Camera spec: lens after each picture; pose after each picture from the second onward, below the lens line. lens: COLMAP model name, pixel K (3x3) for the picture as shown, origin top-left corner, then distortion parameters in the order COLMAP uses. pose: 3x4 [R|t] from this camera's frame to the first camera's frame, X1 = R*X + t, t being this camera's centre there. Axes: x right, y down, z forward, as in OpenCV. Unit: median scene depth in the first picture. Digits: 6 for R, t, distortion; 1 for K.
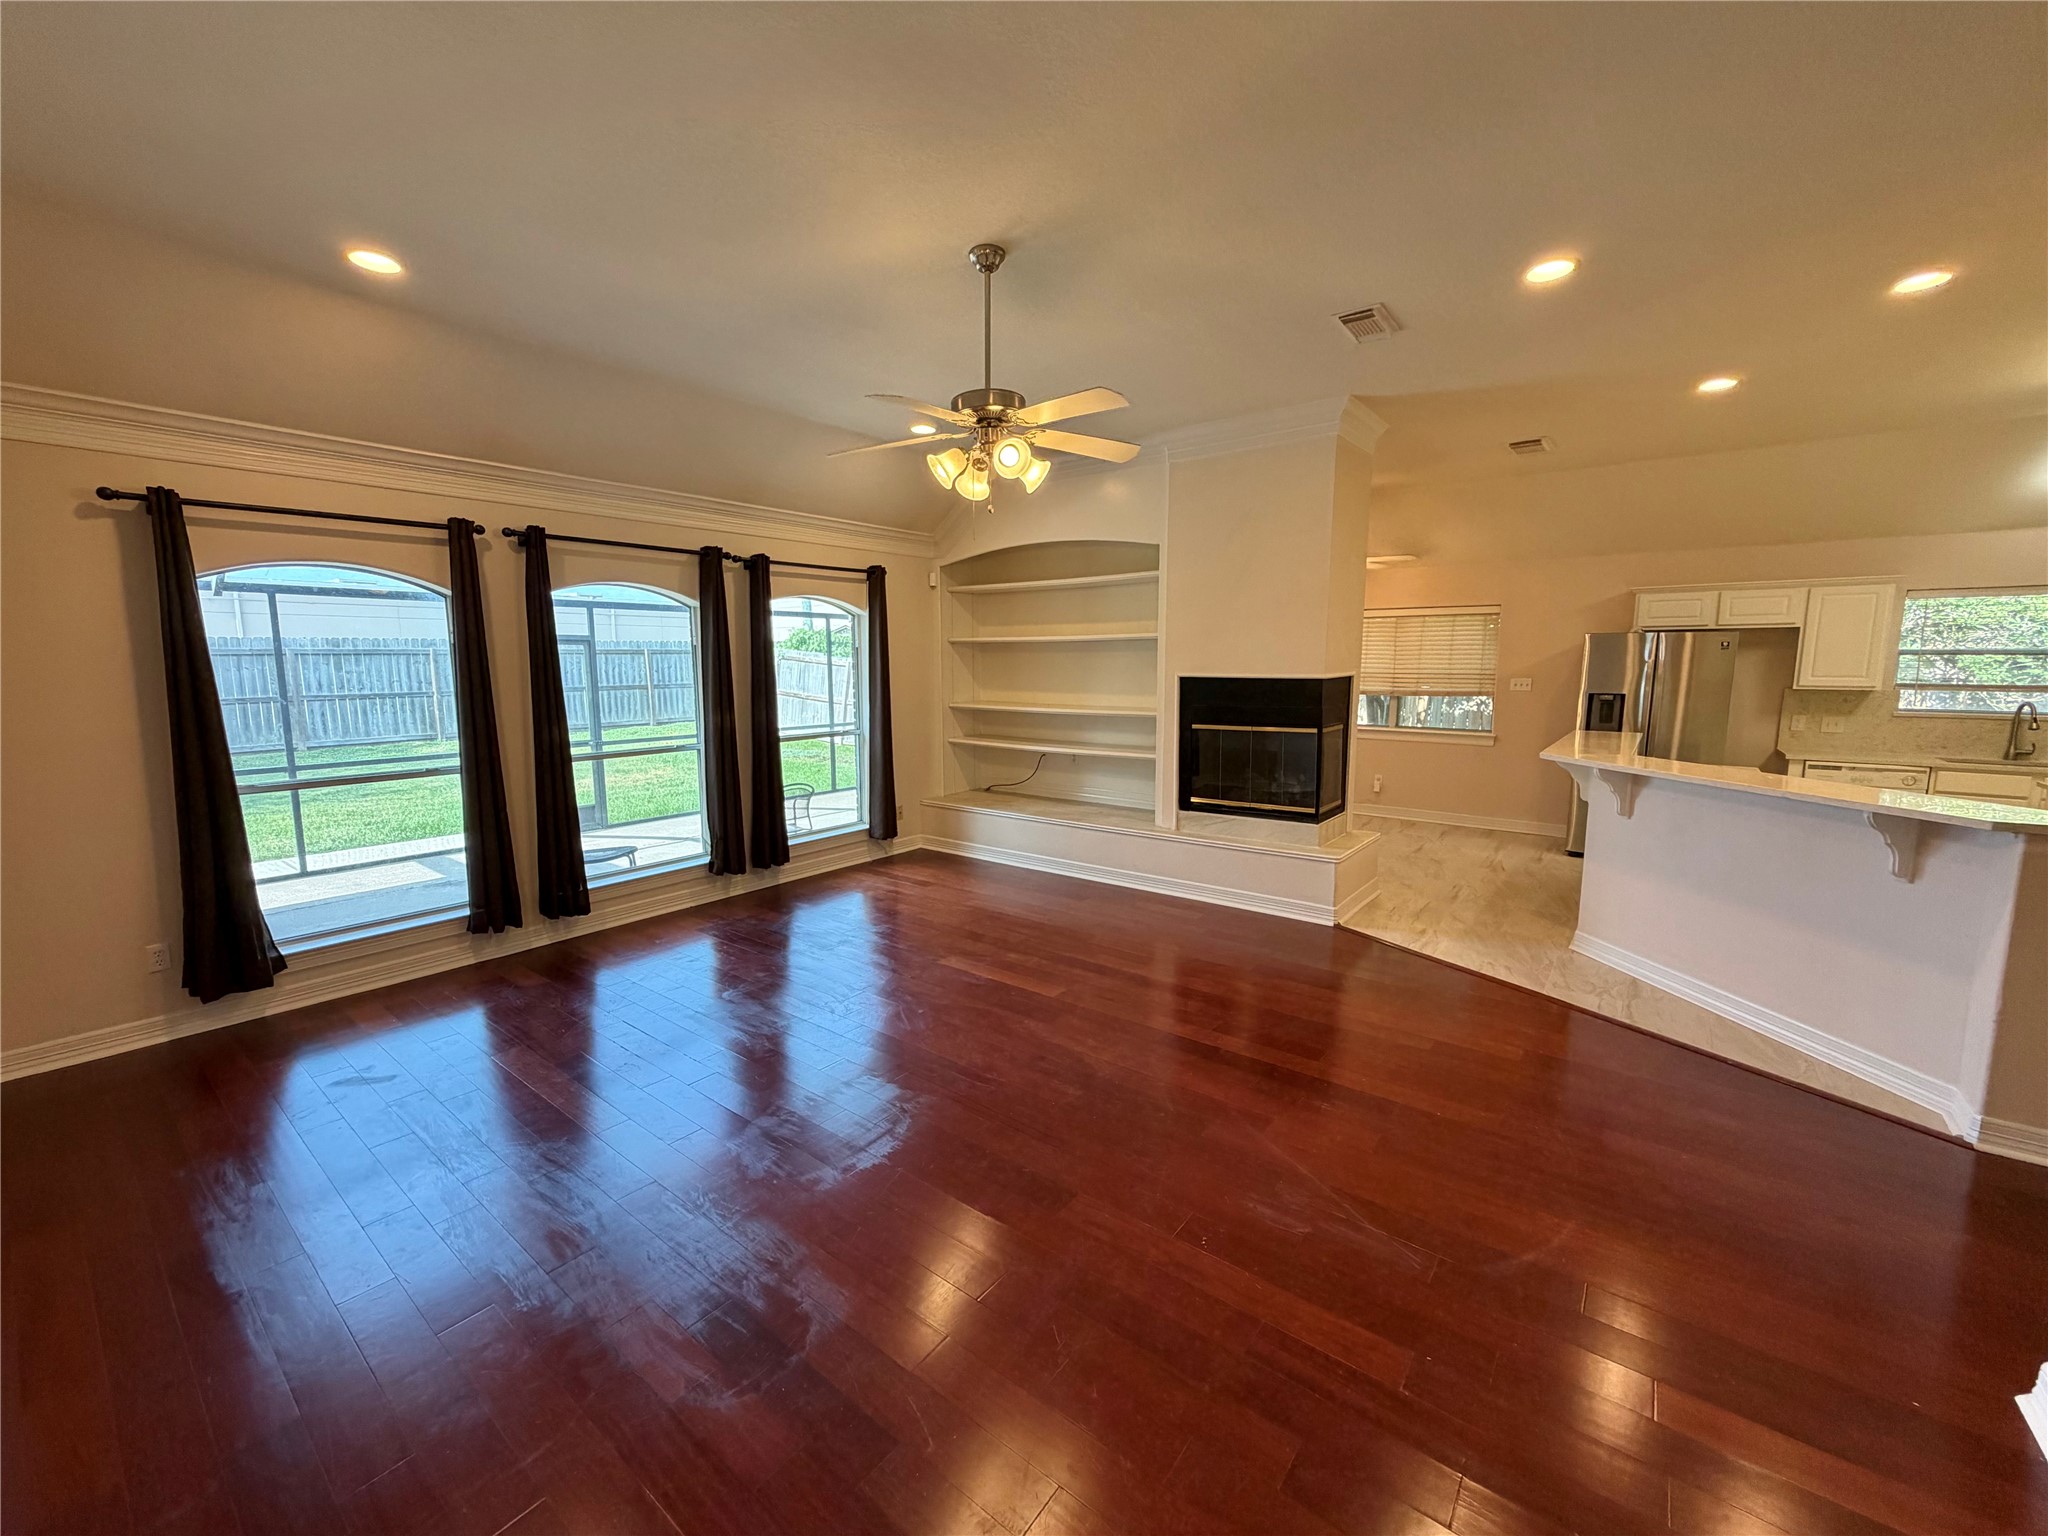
lens RADIAL K [[820.8, 0, 1028.7], [0, 820.8, 767.5], [0, 0, 1]] dist [0.003590, 0.000050]
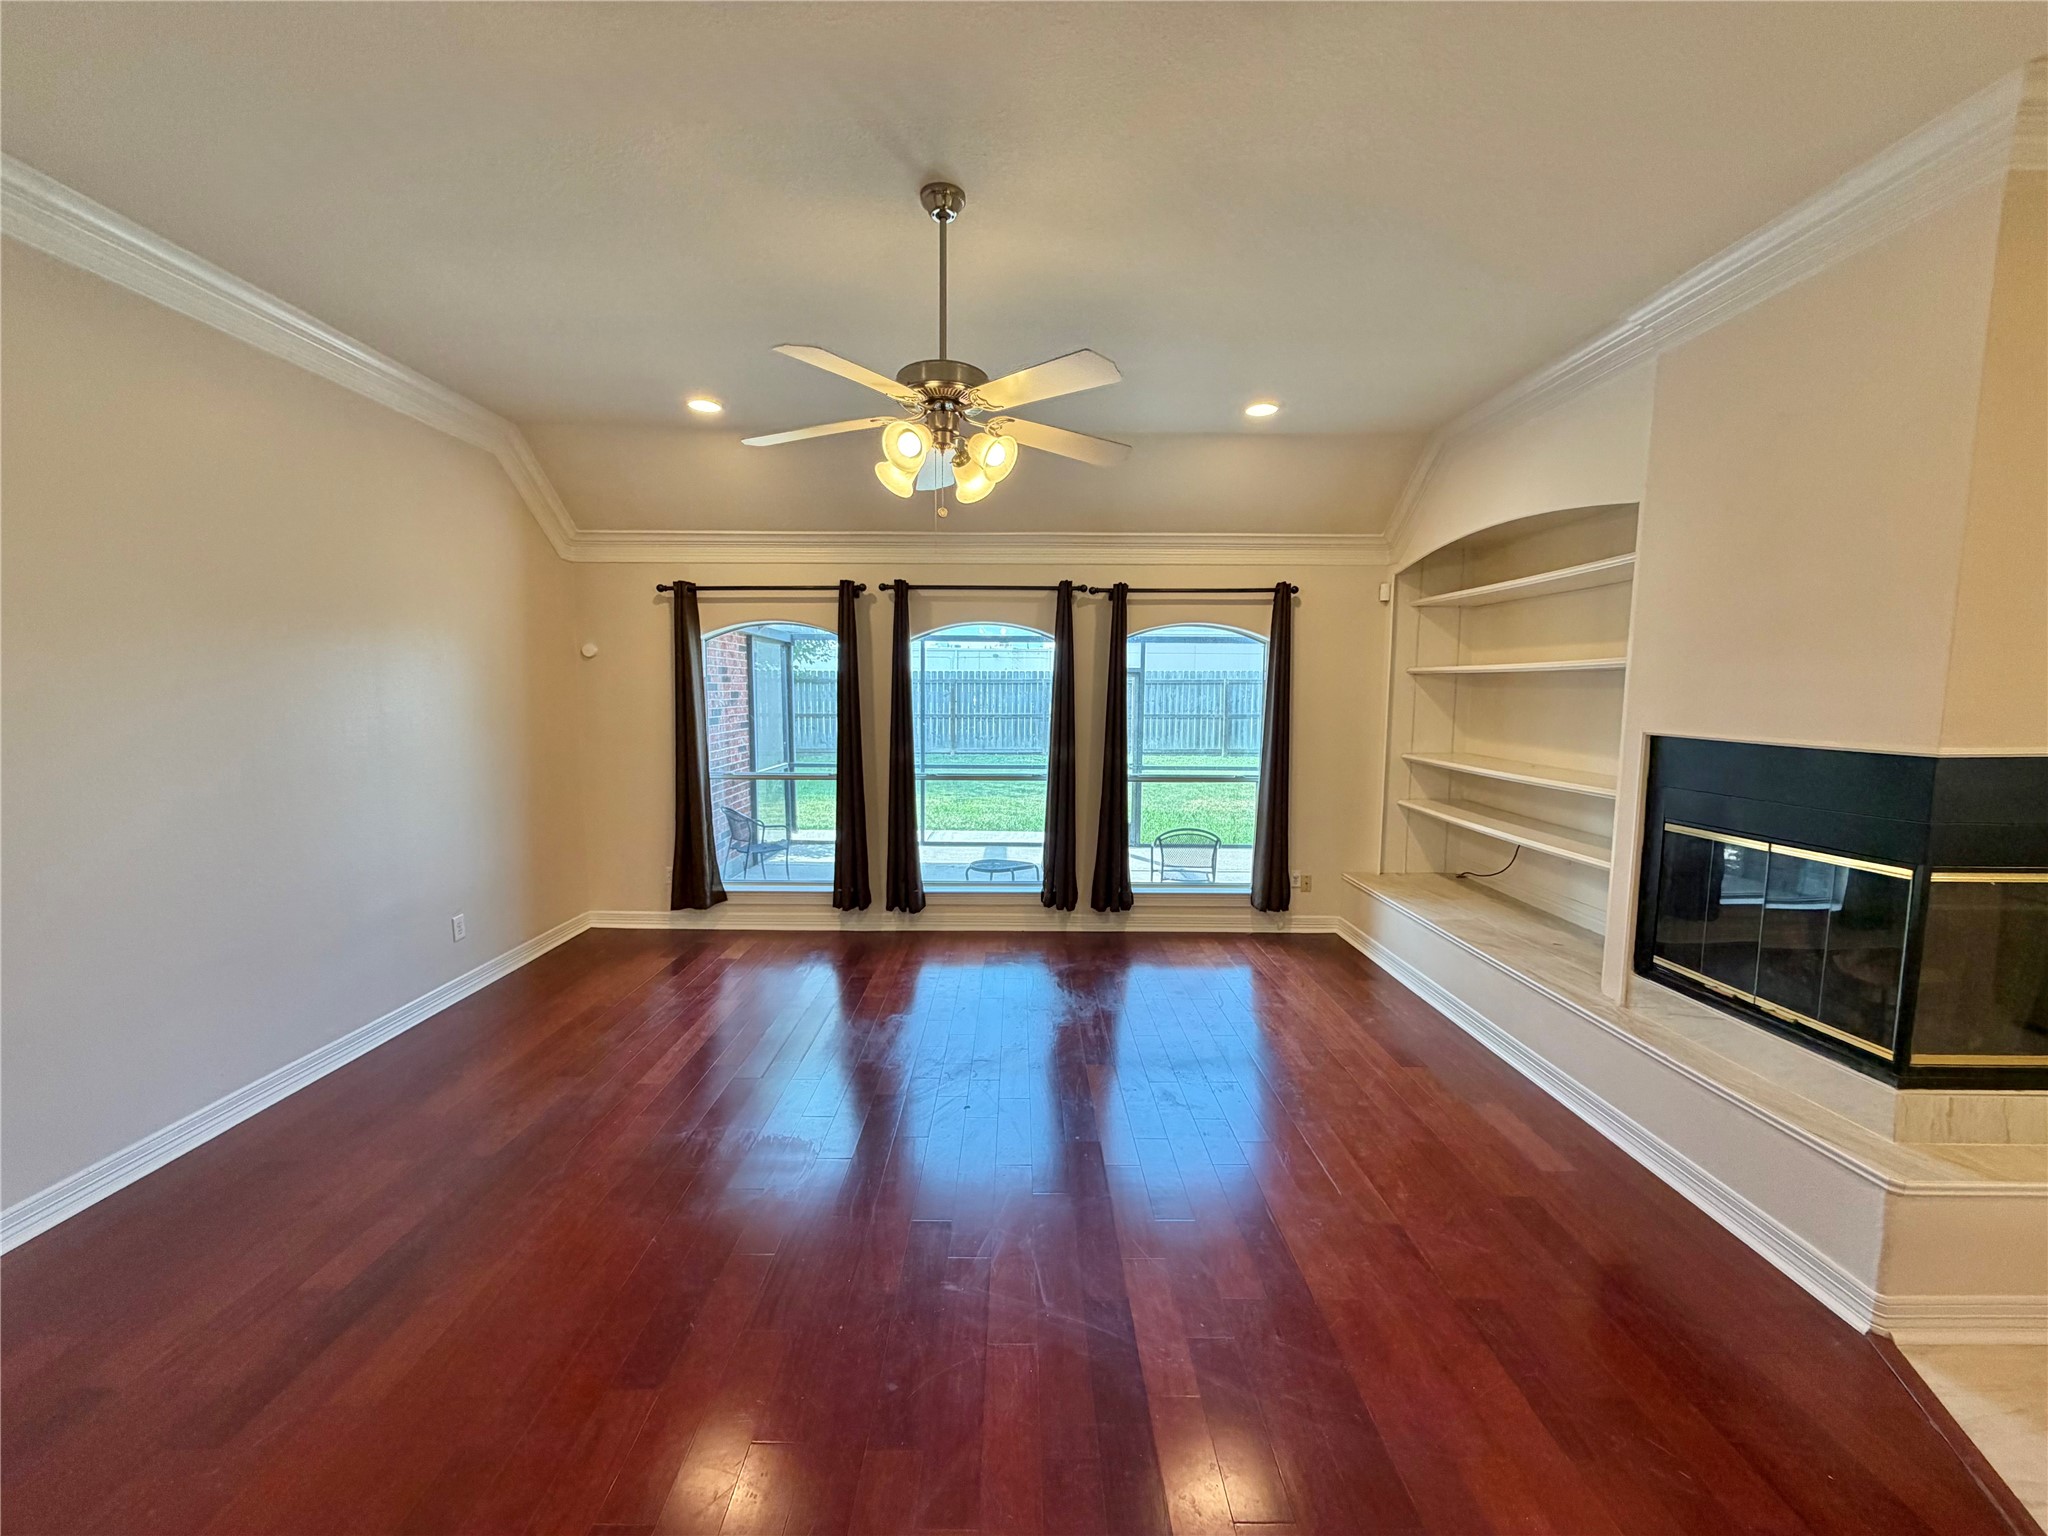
lens RADIAL K [[820.8, 0, 1017.1], [0, 820.8, 773.2], [0, 0, 1]] dist [0.003590, 0.000050]
pose [[0.616269, 0.090639, -0.782303, 0.350451], [-0.112169, 0.993330, 0.026727, -0.050752], [0.779507, 0.071280, 0.622325, 0.315382]]
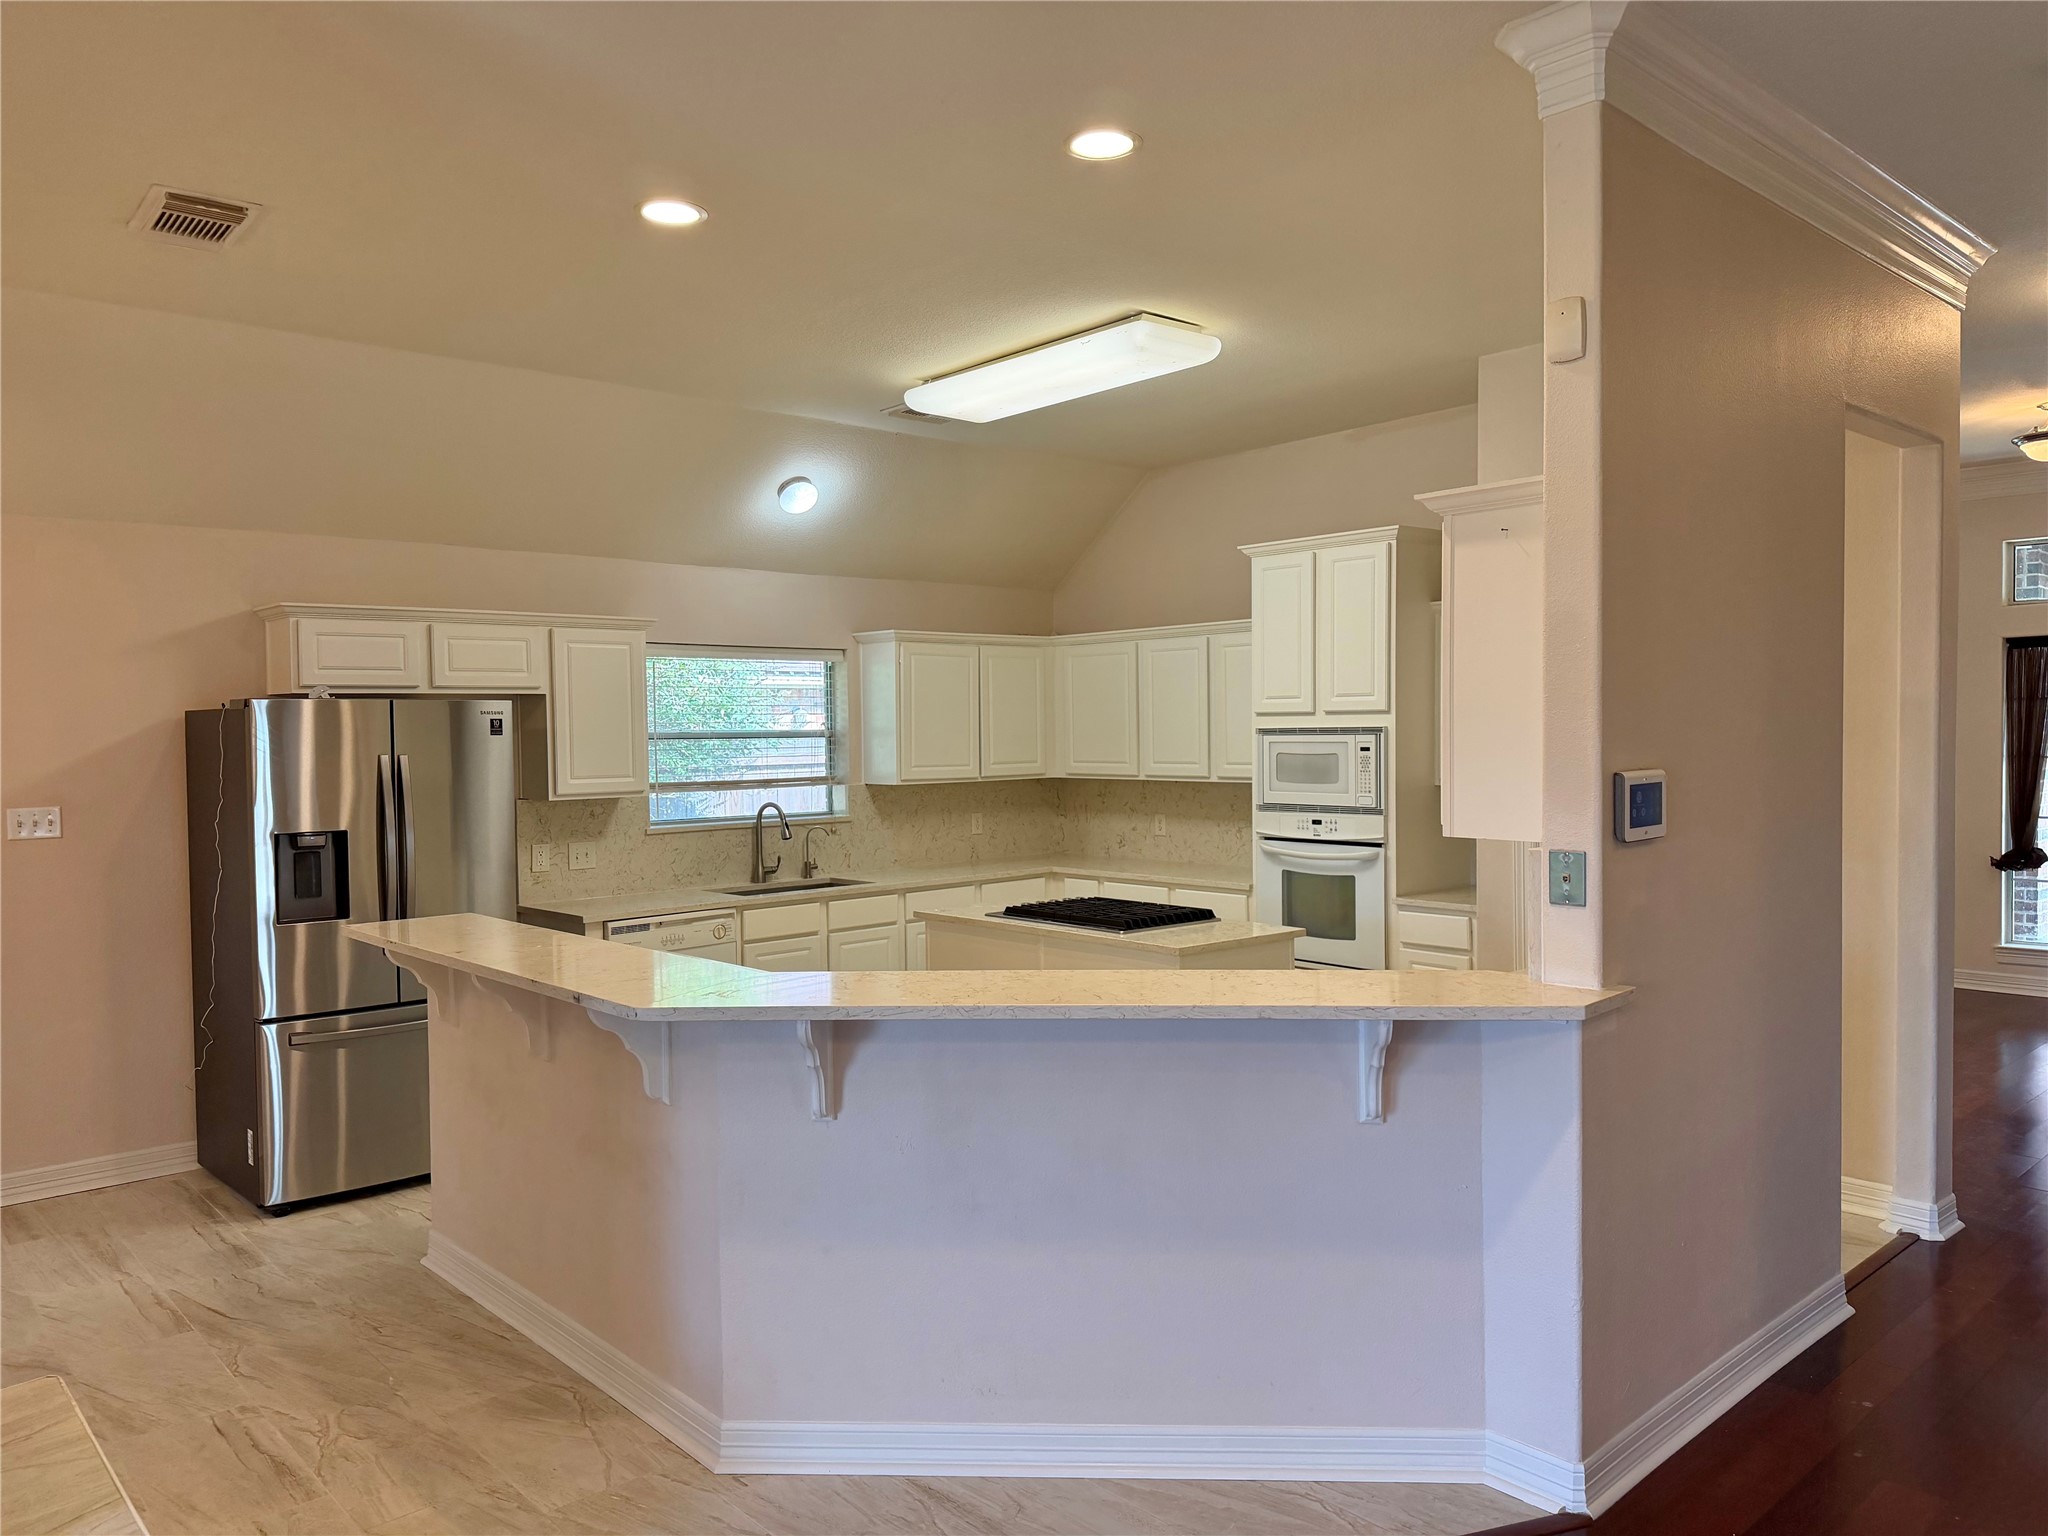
lens RADIAL K [[1420.8, 0, 1017.4], [0, 1420.8, 803.7], [0, 0, 1]] dist [0.045083, -0.001491]
pose [[0.180111, -0.055982, 0.982052, 0.009266], [0.144552, 0.989046, 0.029869, -0.082828], [-0.972967, 0.136578, 0.186231, 0.542677]]
